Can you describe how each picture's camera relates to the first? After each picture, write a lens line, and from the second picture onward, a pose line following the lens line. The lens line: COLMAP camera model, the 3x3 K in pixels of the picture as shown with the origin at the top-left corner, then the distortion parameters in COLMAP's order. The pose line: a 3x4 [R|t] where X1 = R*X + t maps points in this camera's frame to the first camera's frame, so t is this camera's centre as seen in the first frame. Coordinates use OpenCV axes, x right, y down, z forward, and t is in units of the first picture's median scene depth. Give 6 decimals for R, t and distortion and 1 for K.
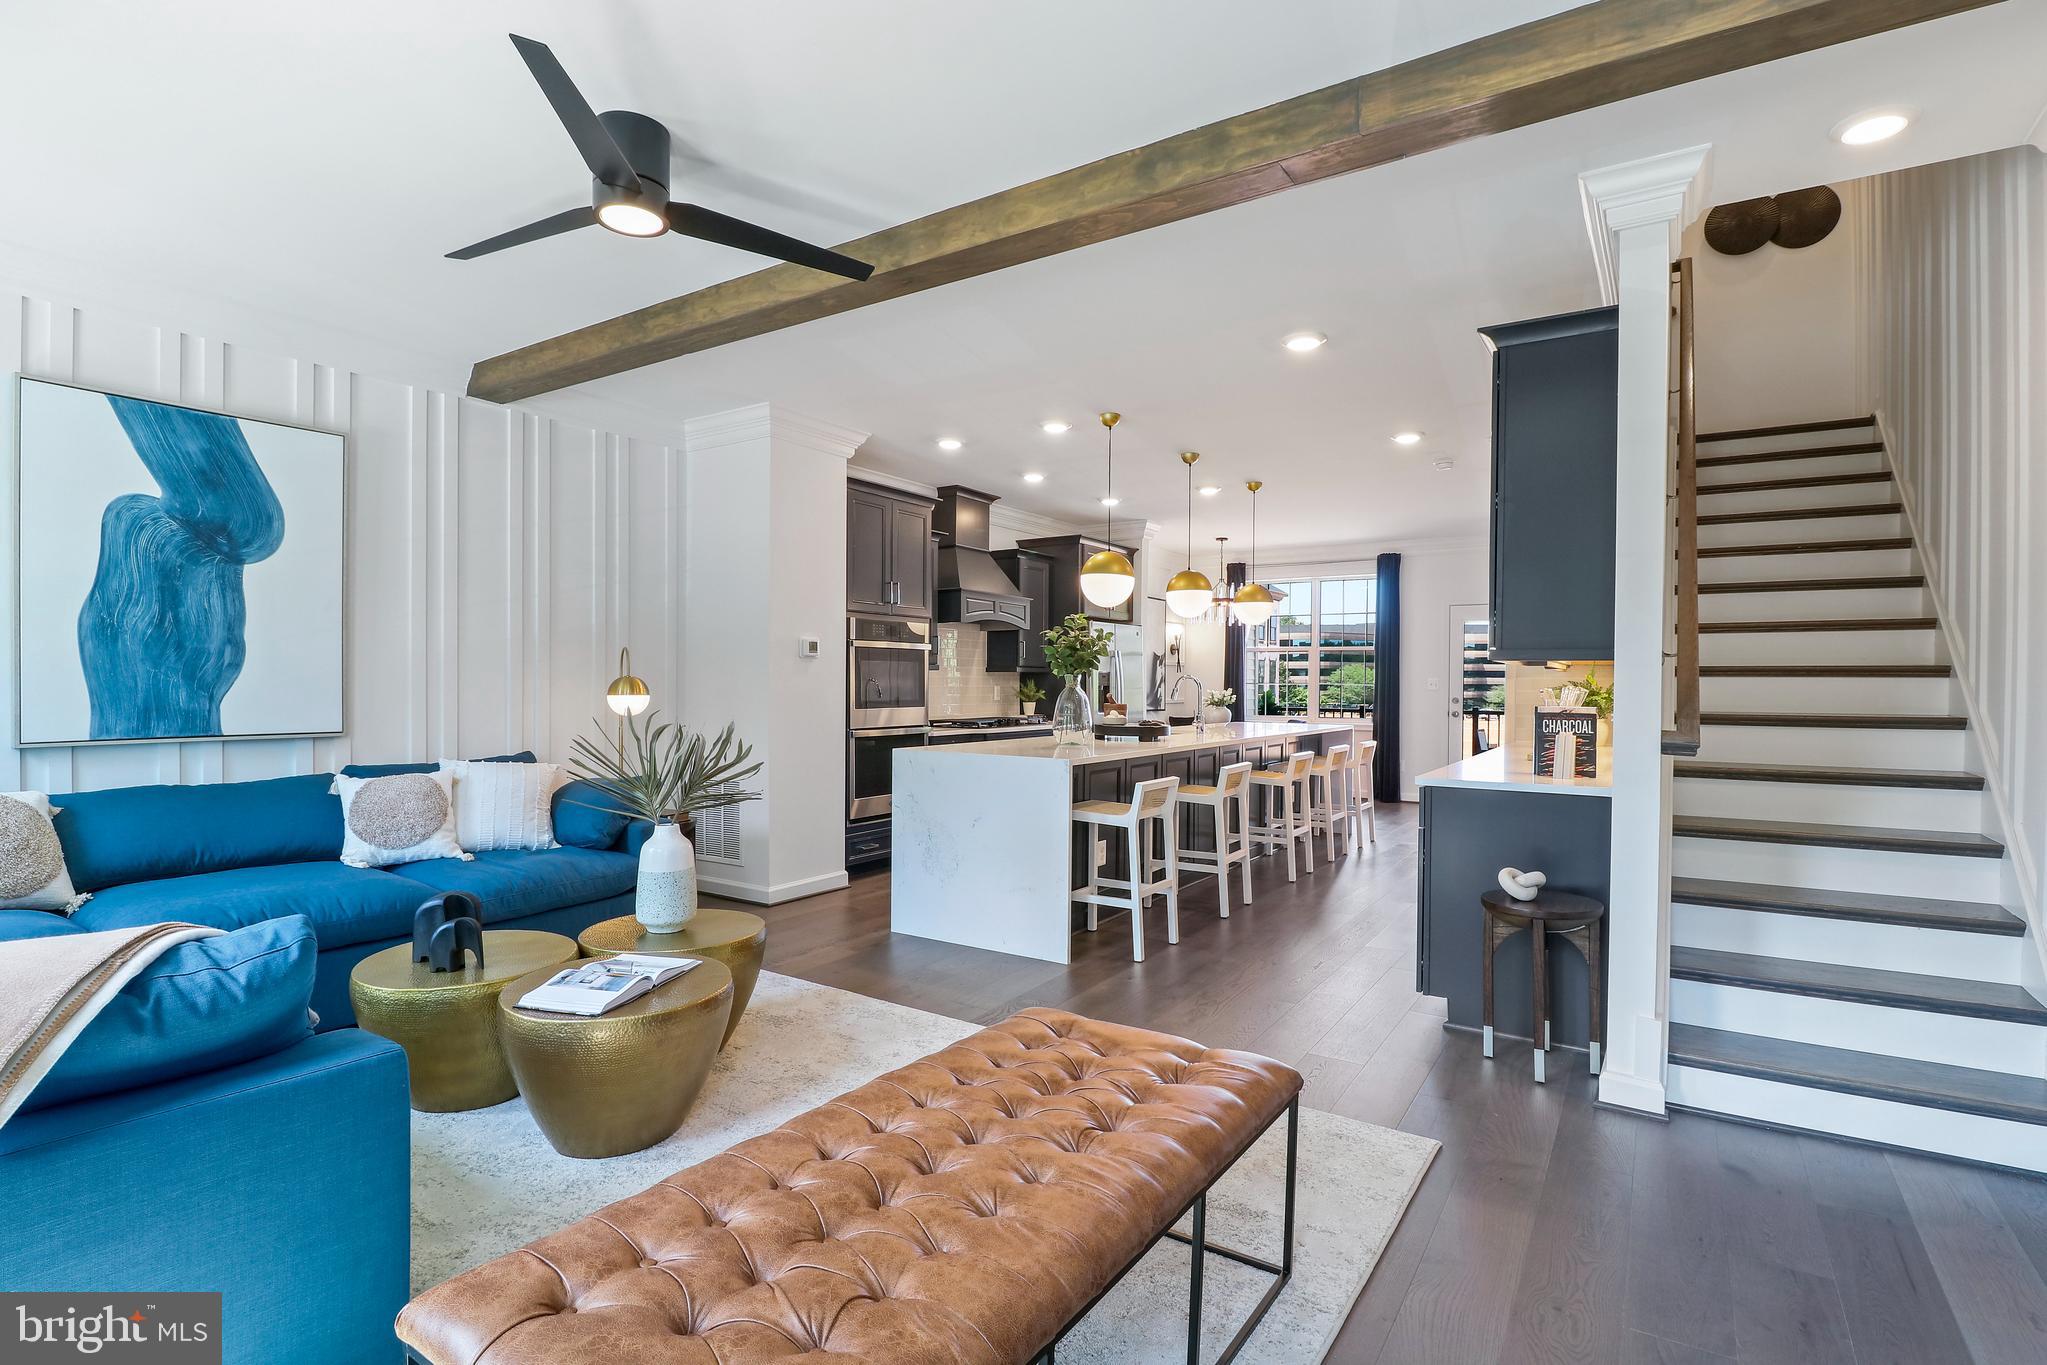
lens RADIAL K [[977.2, 0, 1022.6], [0, 977.2, 685.0], [0, 0, 1]] dist [-0.002111, -0.000199]
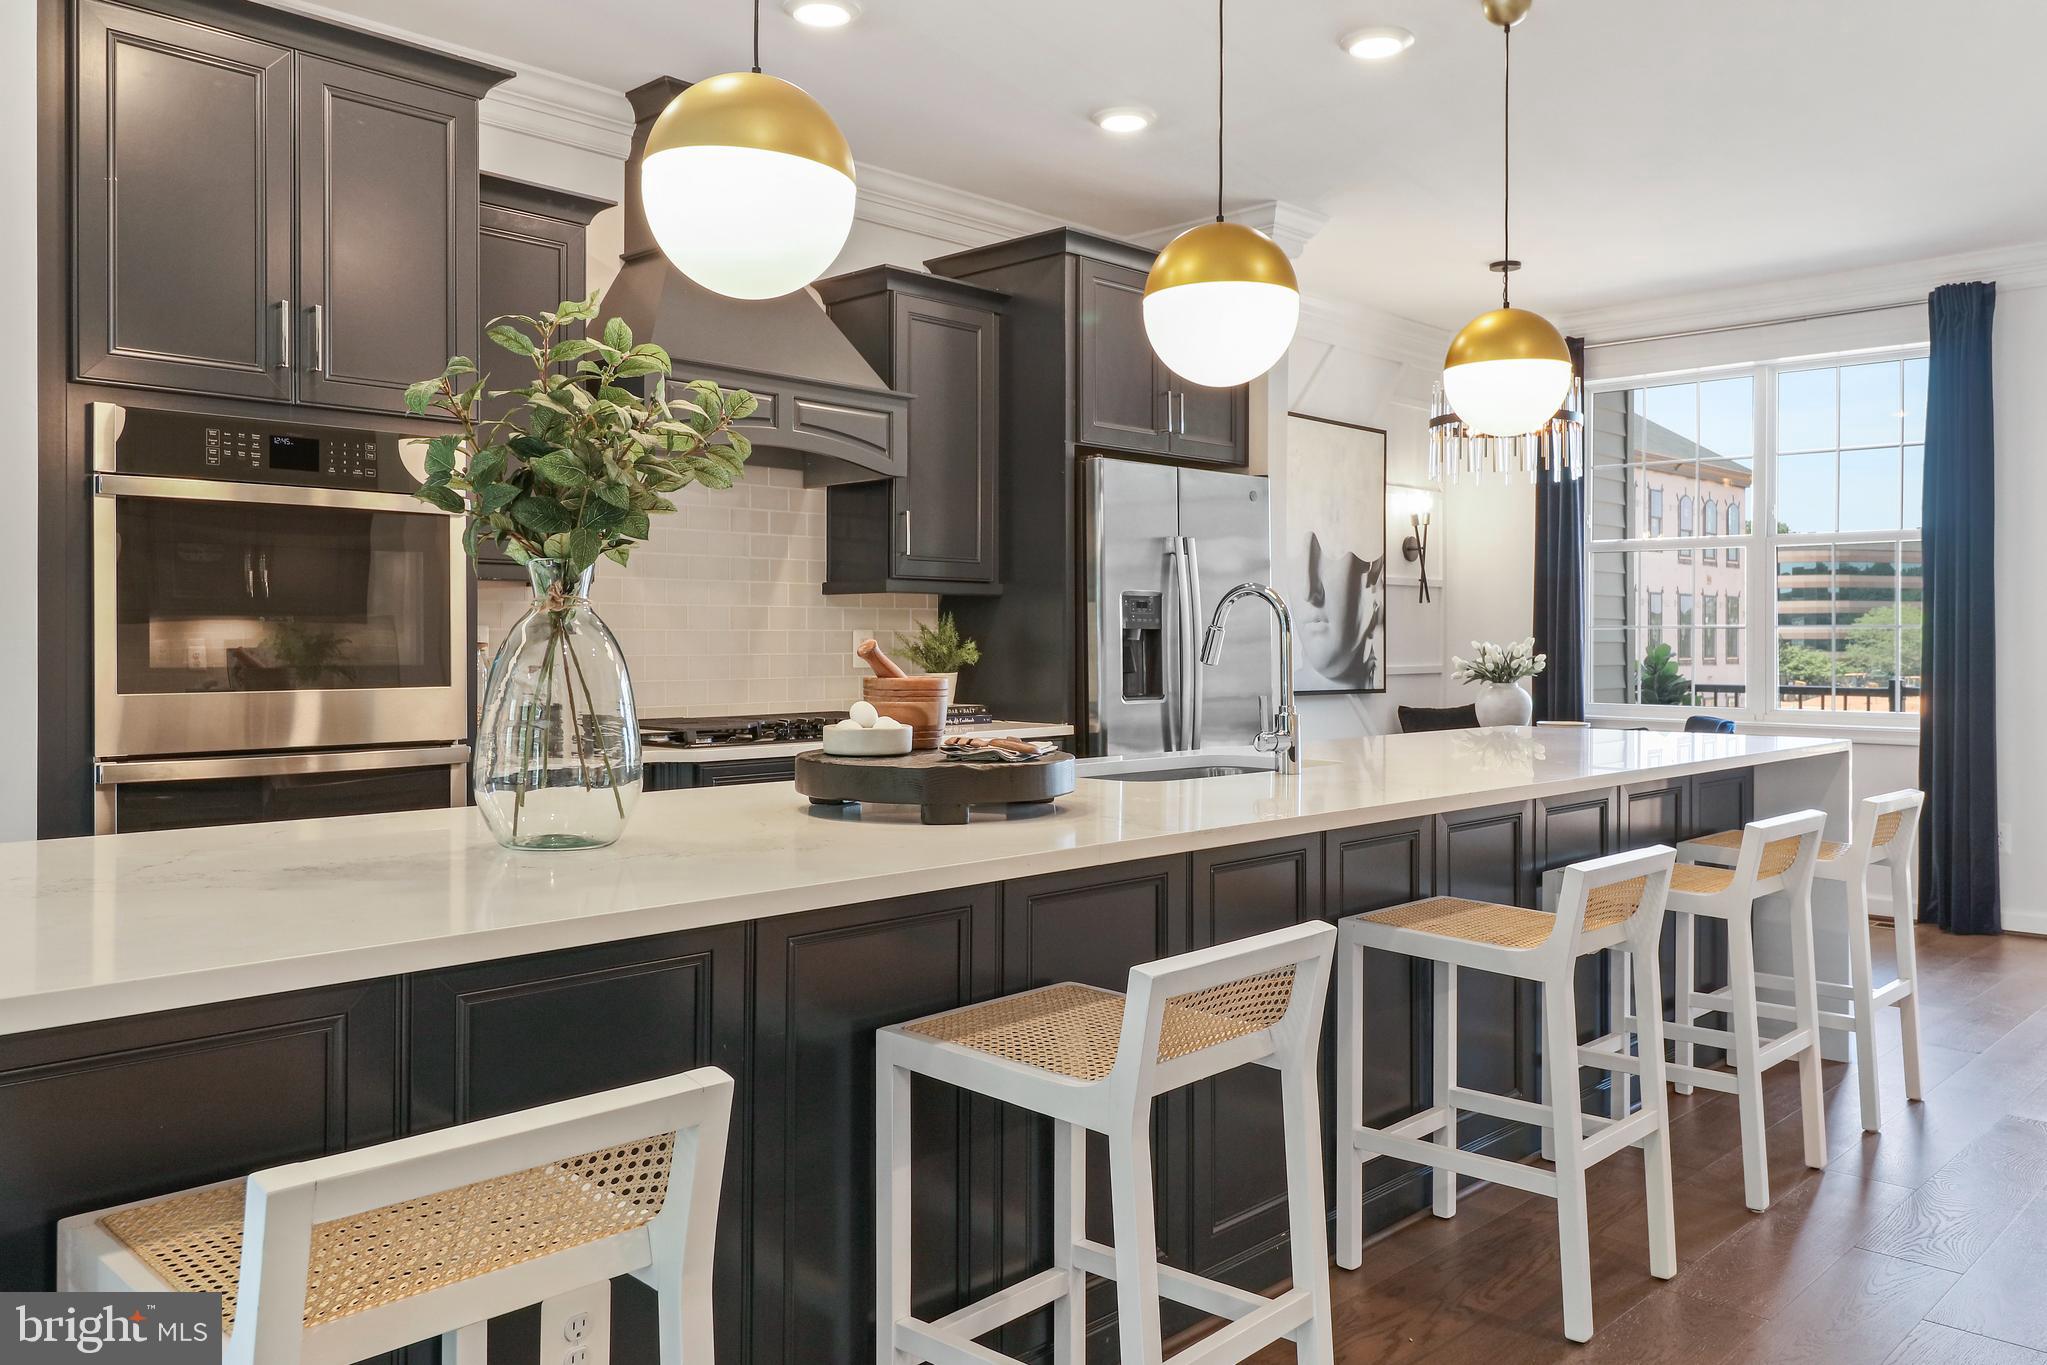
lens RADIAL K [[1577.8, 0, 1025.5], [0, 1577.8, 635.1], [0, 0, 1]] dist [0.004989, 0.003630]
pose [[0.984389, -0.007426, -0.175852, 0.139978], [0.006035, 0.999946, -0.008446, 0.007723], [0.175905, 0.007252, 0.984380, 0.373464]]
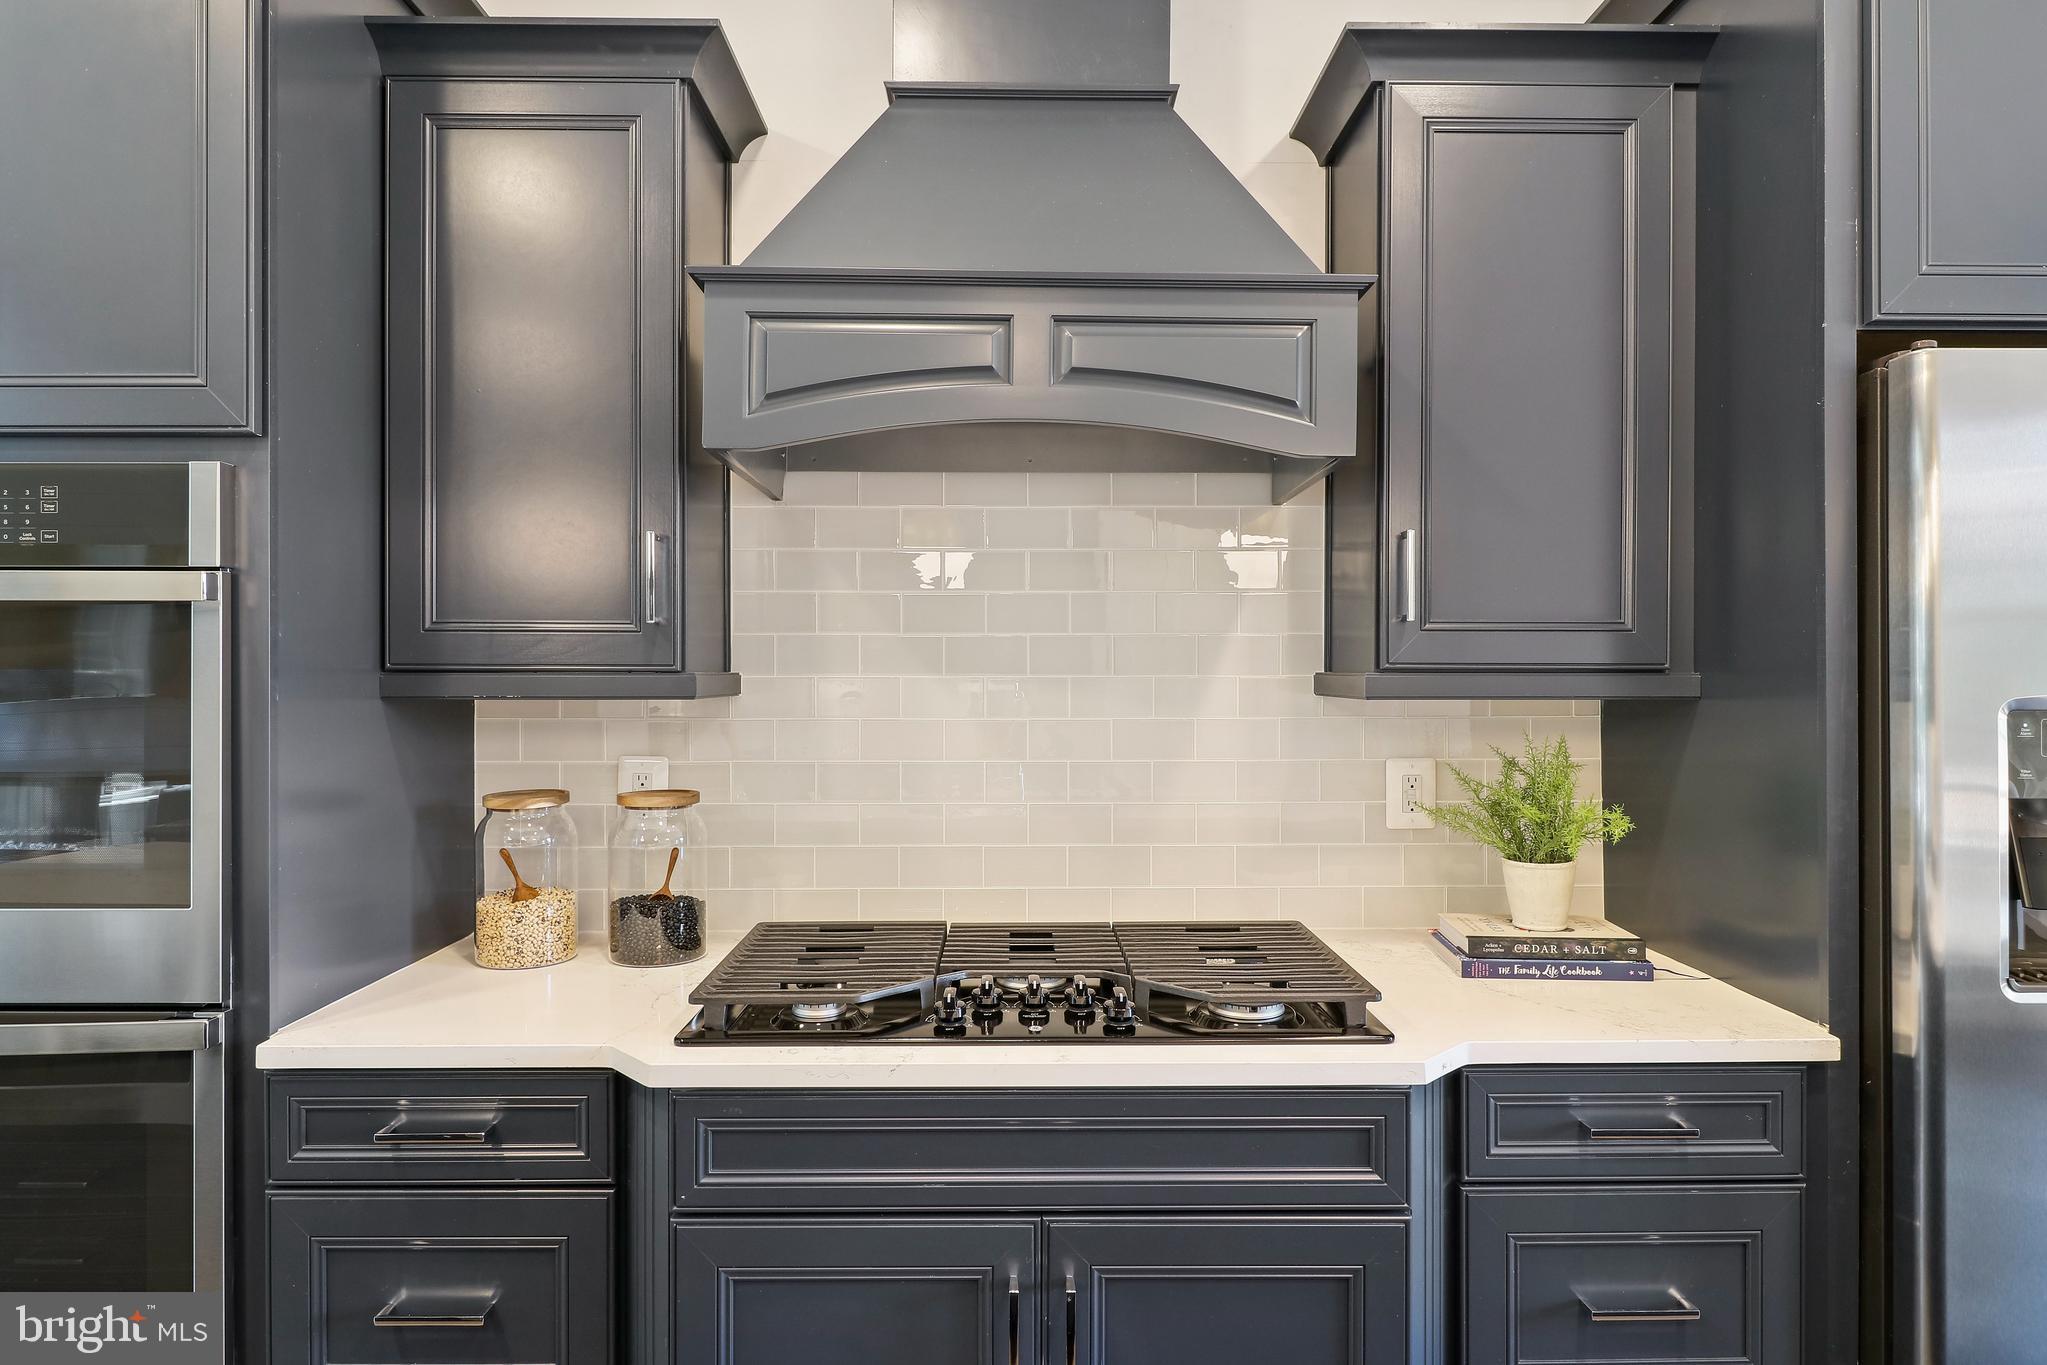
lens RADIAL K [[1243.2, 0, 1022.5], [0, 1243.2, 671.4], [0, 0, 1]] dist [0.004475, 0.001588]
pose [[0.558230, -0.005759, -0.829666, 0.139398], [0.000548, 0.999978, -0.006572, -0.015822], [0.829686, 0.003214, 0.558221, 0.742680]]
